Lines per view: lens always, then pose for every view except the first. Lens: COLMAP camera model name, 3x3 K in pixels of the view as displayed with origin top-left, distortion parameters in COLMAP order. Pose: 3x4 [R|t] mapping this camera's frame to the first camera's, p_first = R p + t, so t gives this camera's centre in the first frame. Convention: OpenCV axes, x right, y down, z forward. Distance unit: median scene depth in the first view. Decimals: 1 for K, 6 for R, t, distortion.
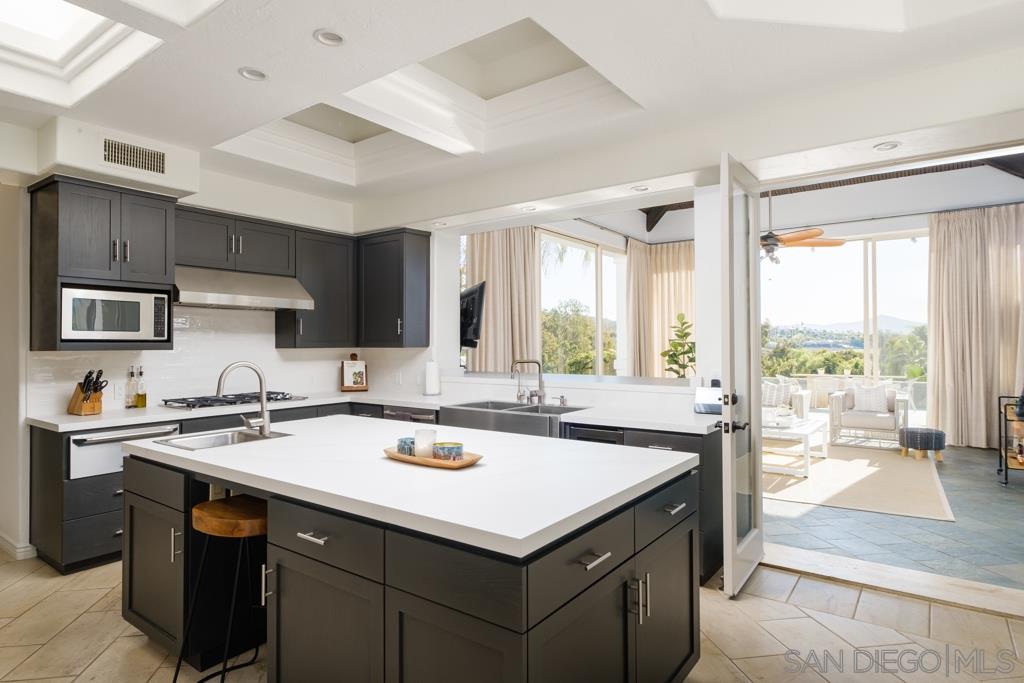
lens RADIAL K [[575.5, 0, 511.5], [0, 575.5, 336.4], [0, 0, 1]] dist [0.004695, -0.000981]
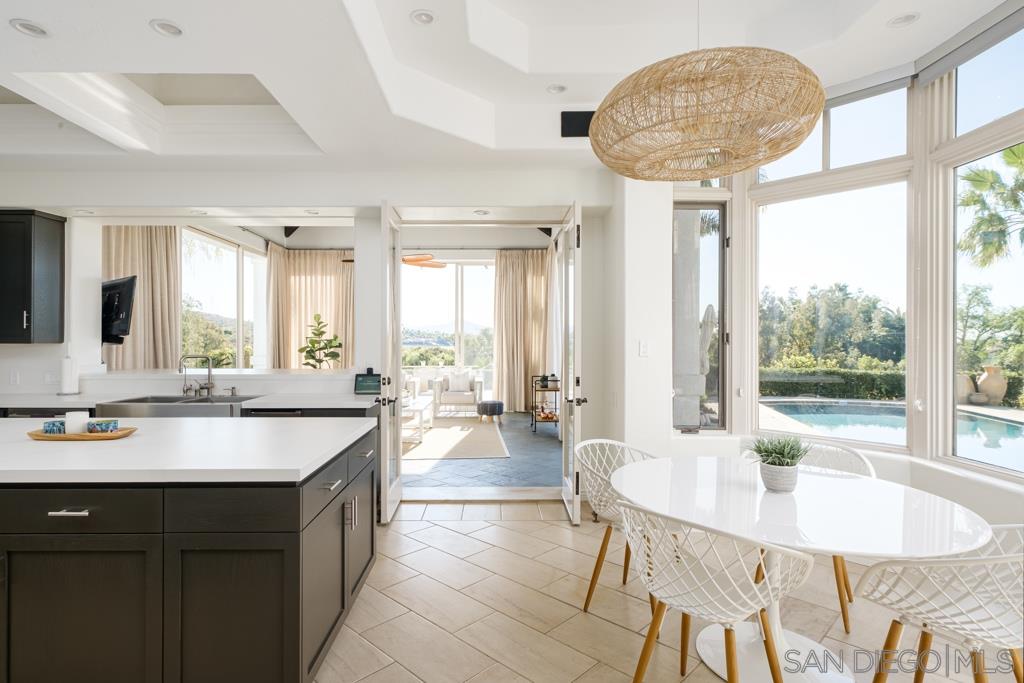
lens RADIAL K [[539.3, 0, 512.0], [0, 539.3, 341.5], [0, 0, 1]] dist [-0.000996, -0.000246]
pose [[0.784546, 0.003317, 0.620061, -0.079497], [-0.011256, 0.999897, 0.008894, 0.000419], [-0.619968, -0.013957, 0.784503, -0.082323]]
